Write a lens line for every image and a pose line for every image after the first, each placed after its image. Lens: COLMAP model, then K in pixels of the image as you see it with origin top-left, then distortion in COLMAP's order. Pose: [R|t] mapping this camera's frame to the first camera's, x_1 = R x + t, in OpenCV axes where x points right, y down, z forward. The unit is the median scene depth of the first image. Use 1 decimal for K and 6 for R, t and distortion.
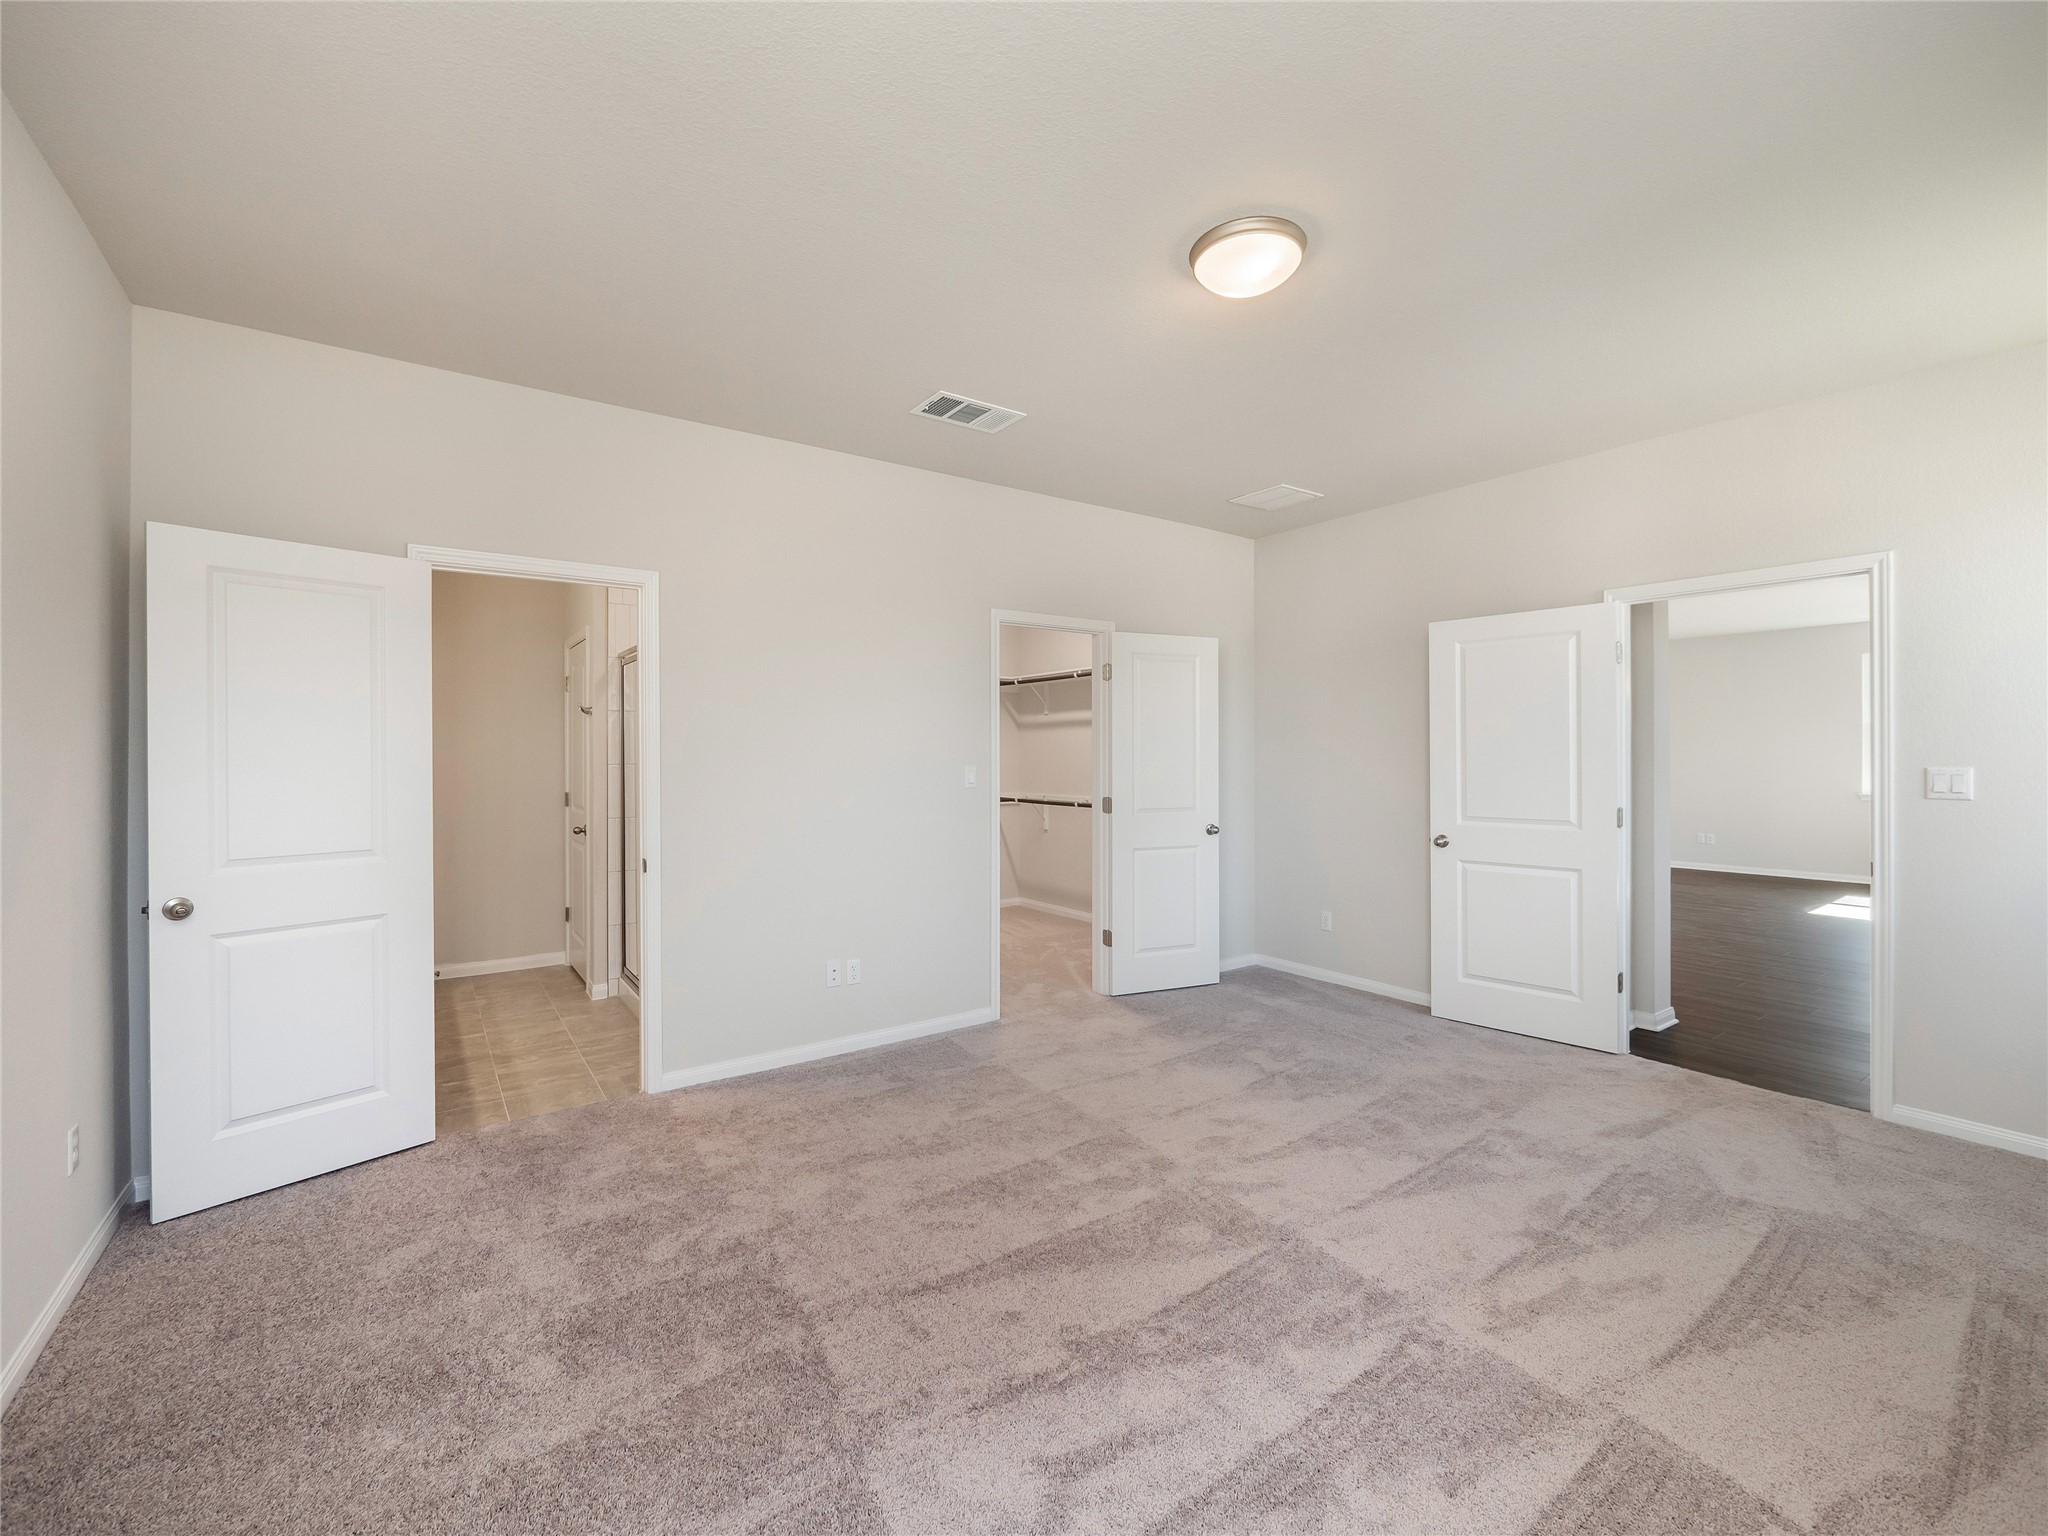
lens RADIAL K [[857.2, 0, 1018.9], [0, 857.2, 761.4], [0, 0, 1]] dist [-0.008371, 0.000855]
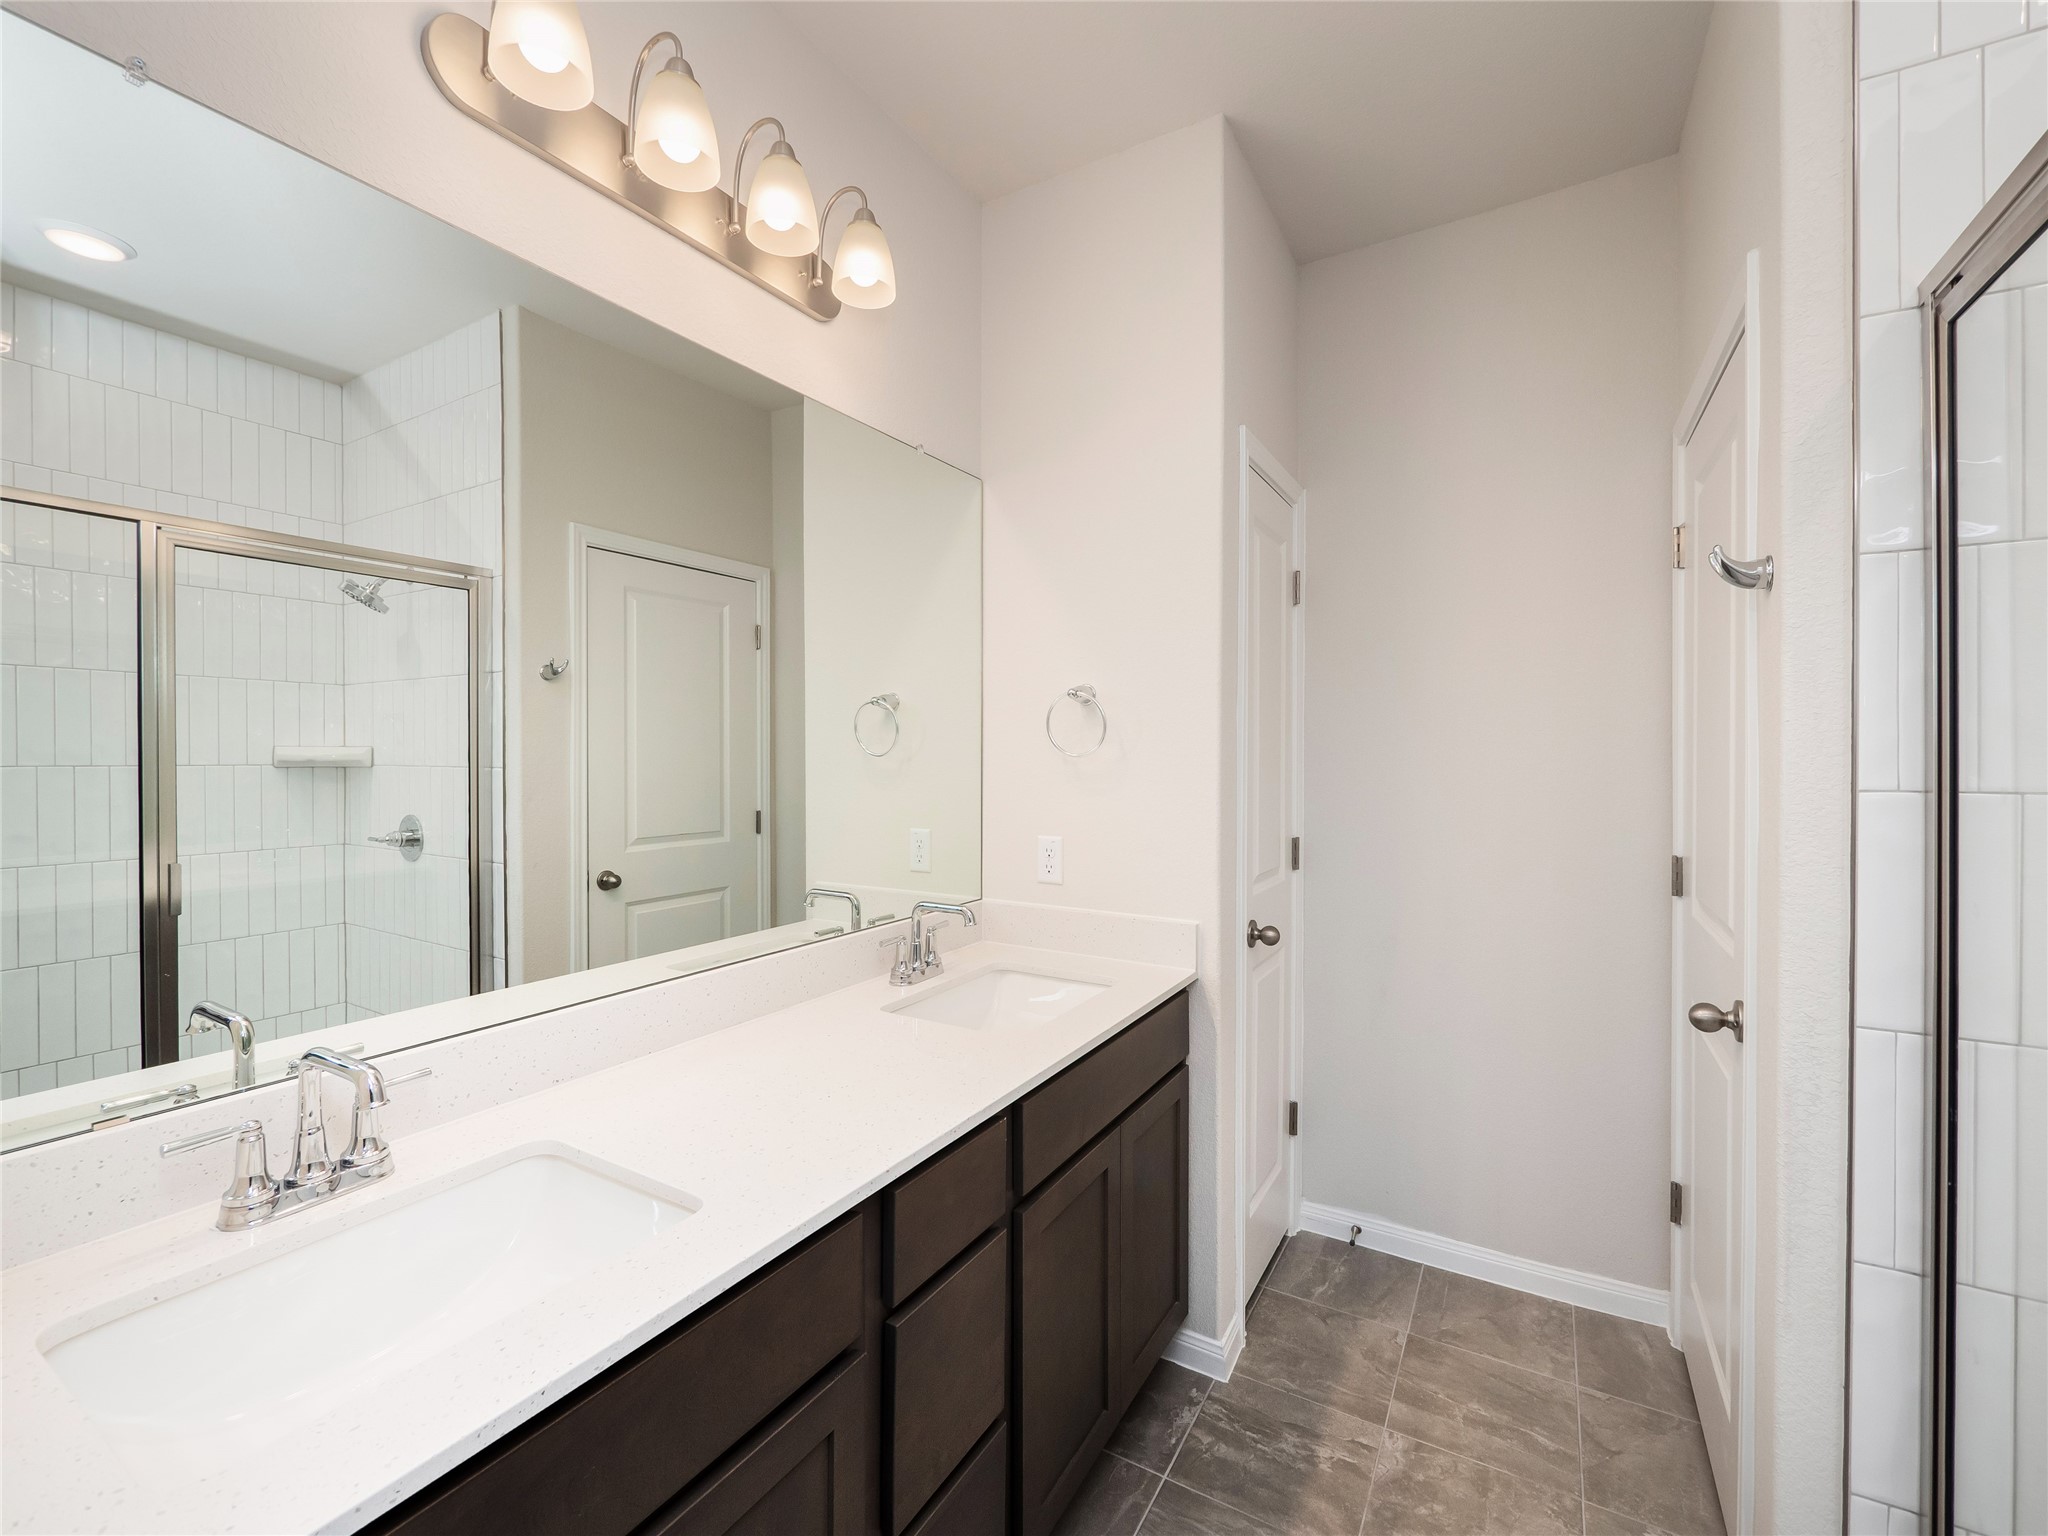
lens RADIAL K [[857.2, 0, 1026.2], [0, 857.2, 758.8], [0, 0, 1]] dist [-0.008371, 0.000855]
pose [[0.402613, 0.002484, -0.915367, -0.353195], [0.002183, 0.999991, 0.003674, -0.006959], [0.915368, -0.003478, 0.402604, 0.688457]]
